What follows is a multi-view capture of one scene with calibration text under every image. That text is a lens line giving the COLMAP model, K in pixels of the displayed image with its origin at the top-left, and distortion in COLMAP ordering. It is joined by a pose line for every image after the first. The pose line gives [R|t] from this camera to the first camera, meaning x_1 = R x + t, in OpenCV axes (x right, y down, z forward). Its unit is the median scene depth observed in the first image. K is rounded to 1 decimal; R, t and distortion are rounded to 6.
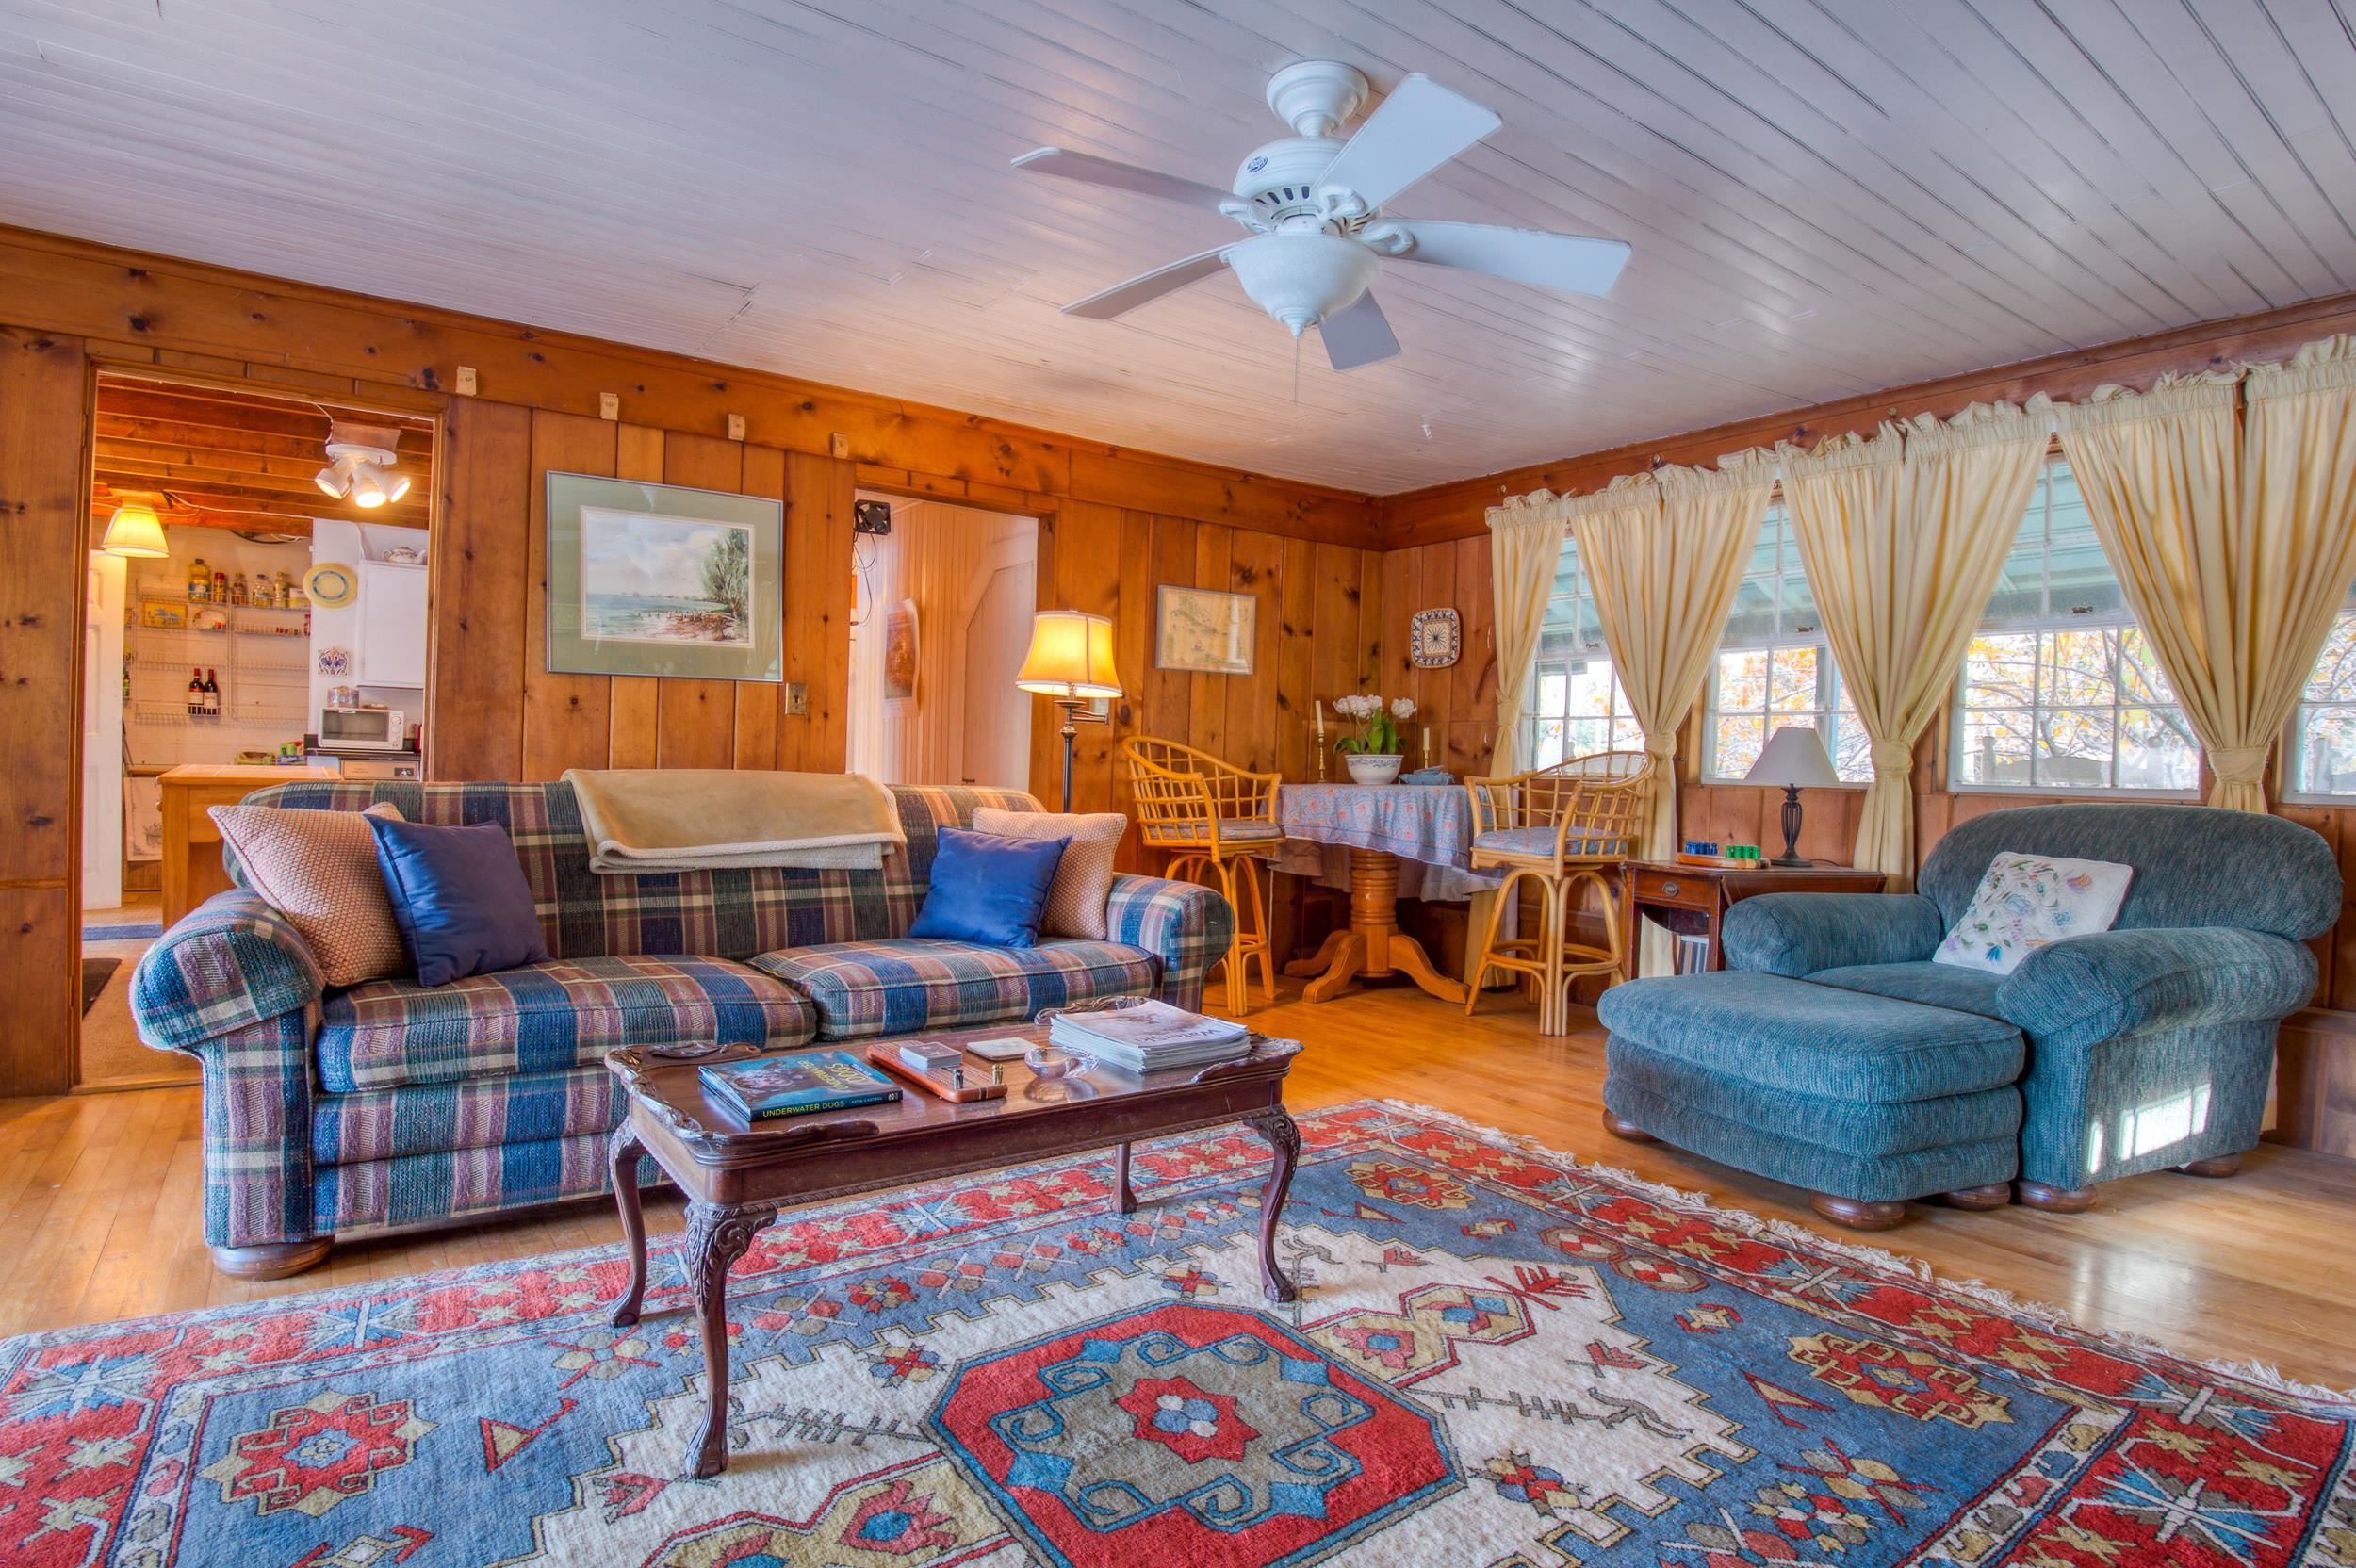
lens RADIAL K [[1086.3, 0, 1166.5], [0, 1086.3, 785.9], [0, 0, 1]] dist [-0.022722, -0.009843]
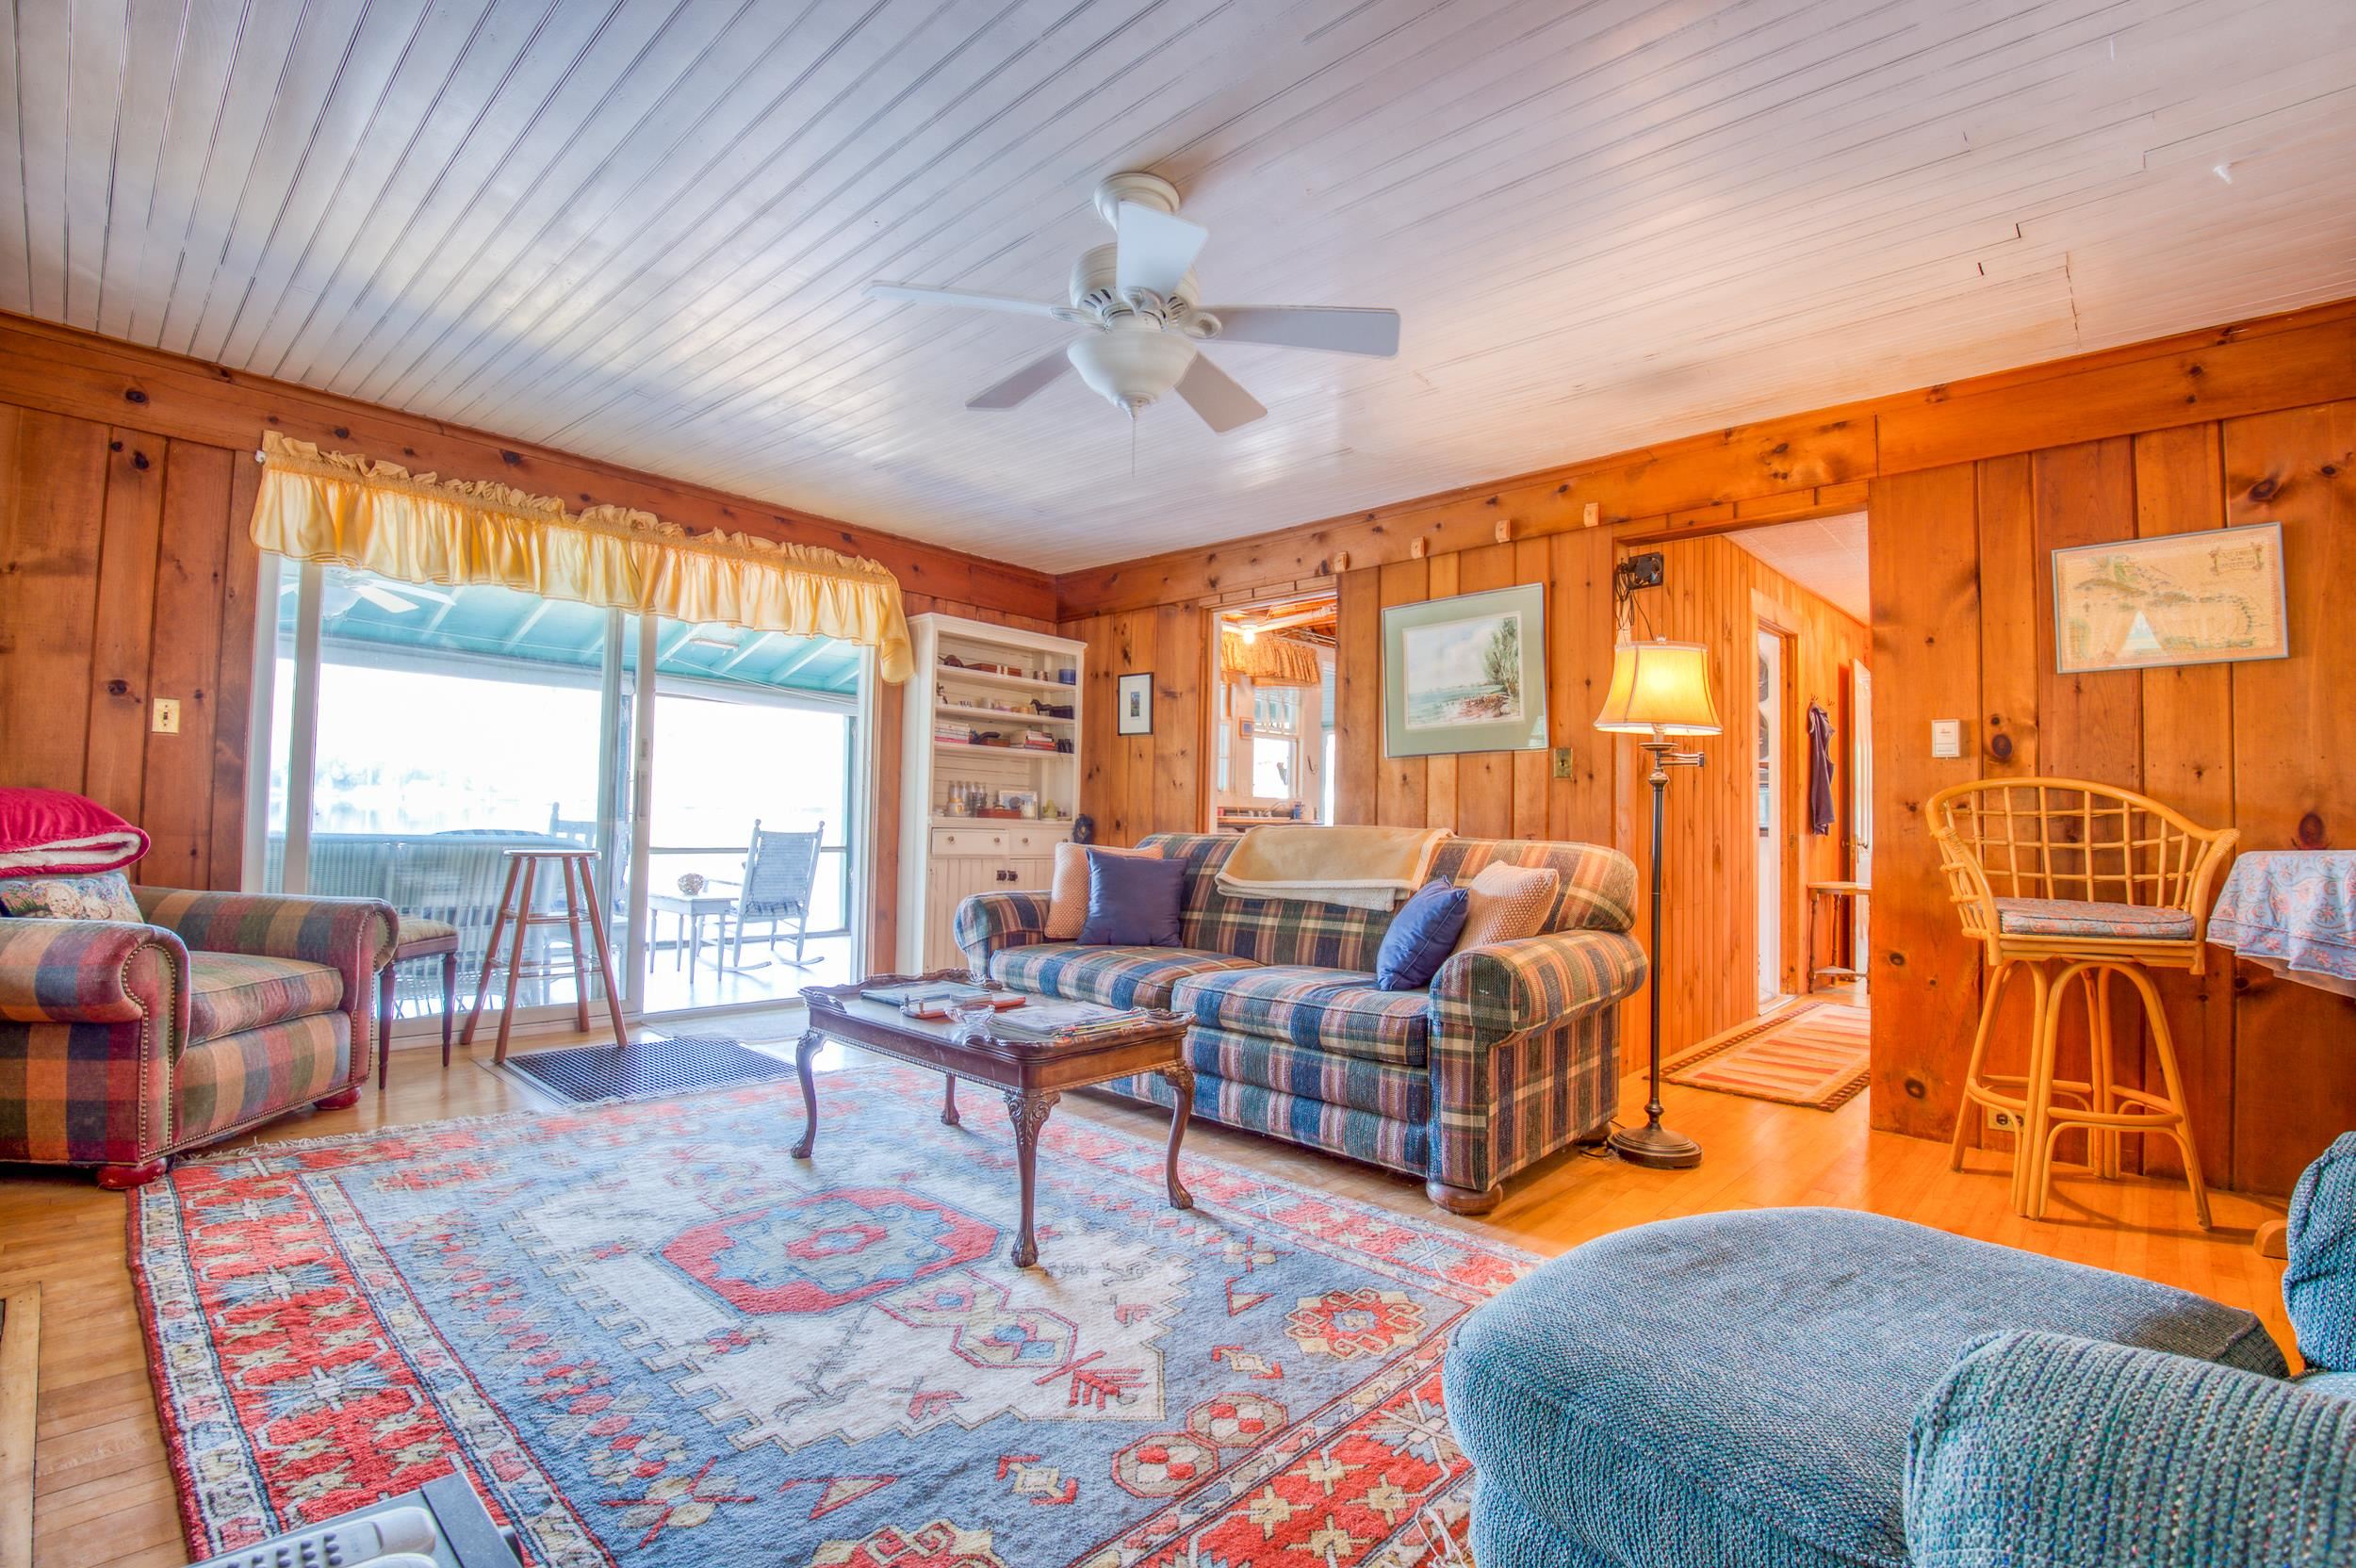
lens RADIAL K [[1086.3, 0, 1206.6], [0, 1086.3, 777.2], [0, 0, 1]] dist [-0.022722, -0.009843]
pose [[0.245847, -0.057787, -0.967585, 0.823559], [-0.017481, 0.997795, -0.064033, 0.011004], [0.969151, 0.032656, 0.244295, 0.554554]]
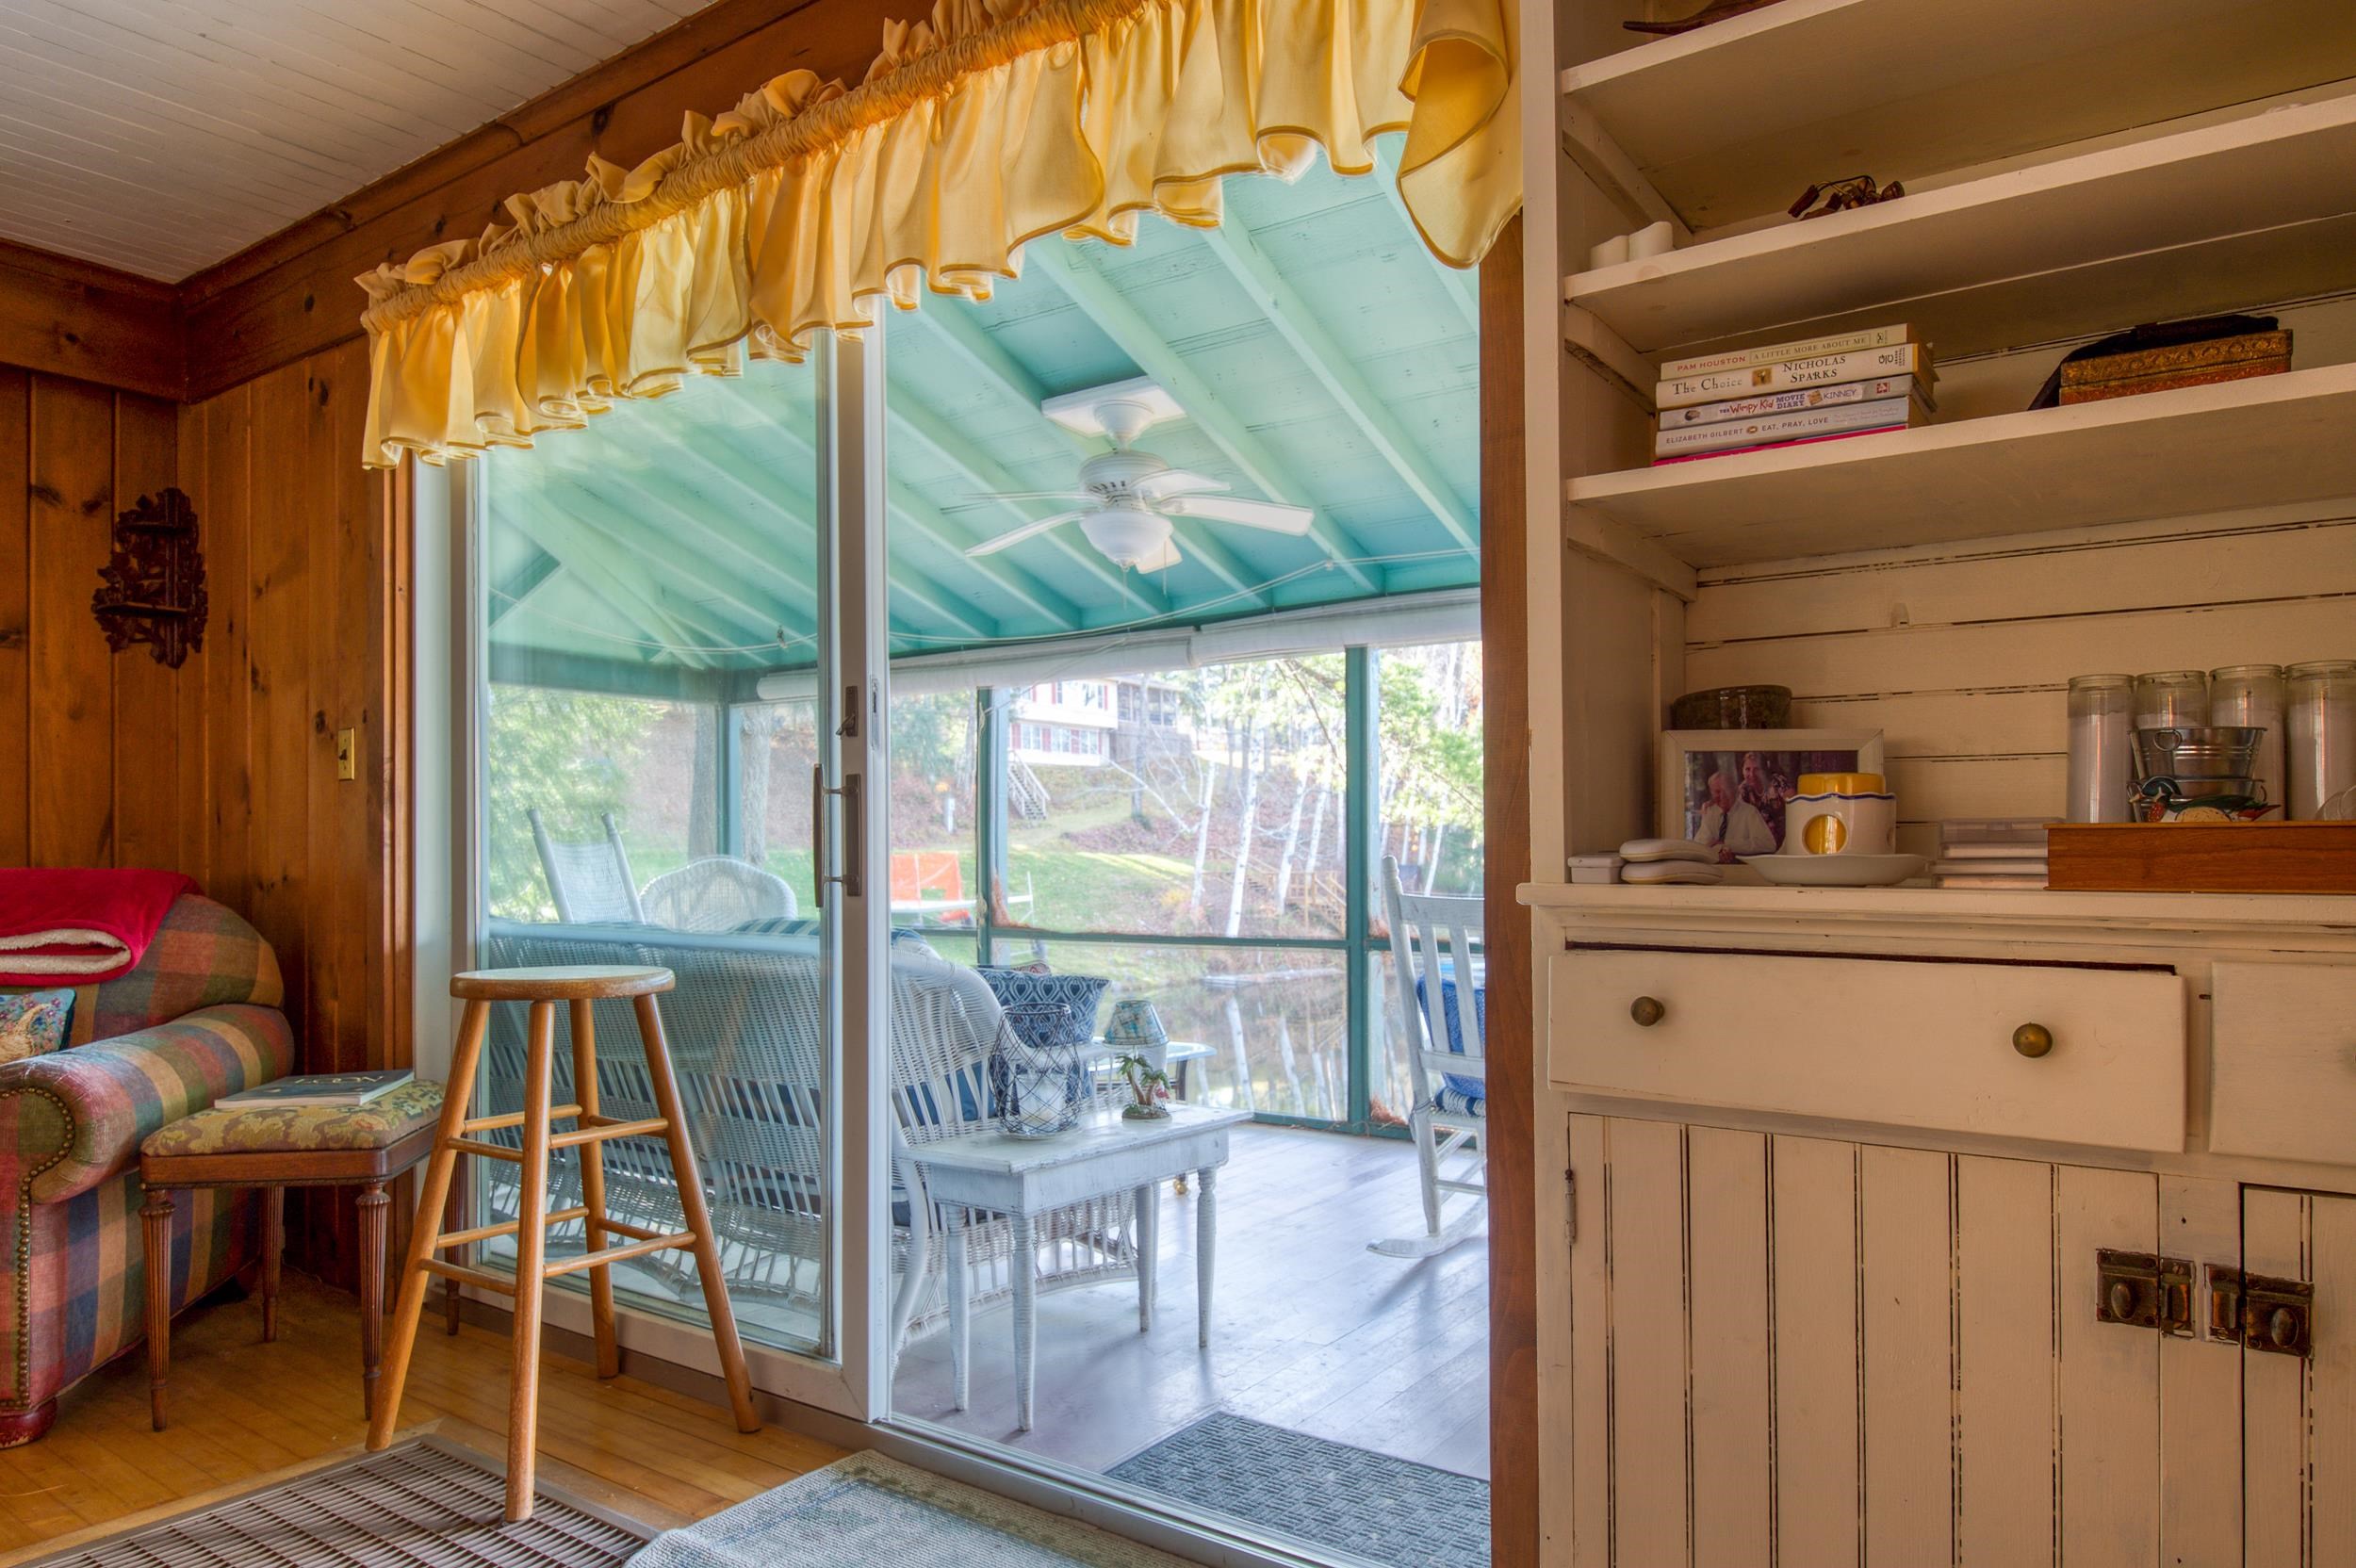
lens RADIAL K [[1466.0, 0, 1165.8], [0, 1466.0, 843.9], [0, 0, 1]] dist [0.008131, 0.002613]
pose [[-0.945616, -0.025081, -0.324317, -0.698002], [-0.018211, 0.999541, -0.024201, -0.026935], [0.324775, -0.016979, -0.945639, 0.924057]]
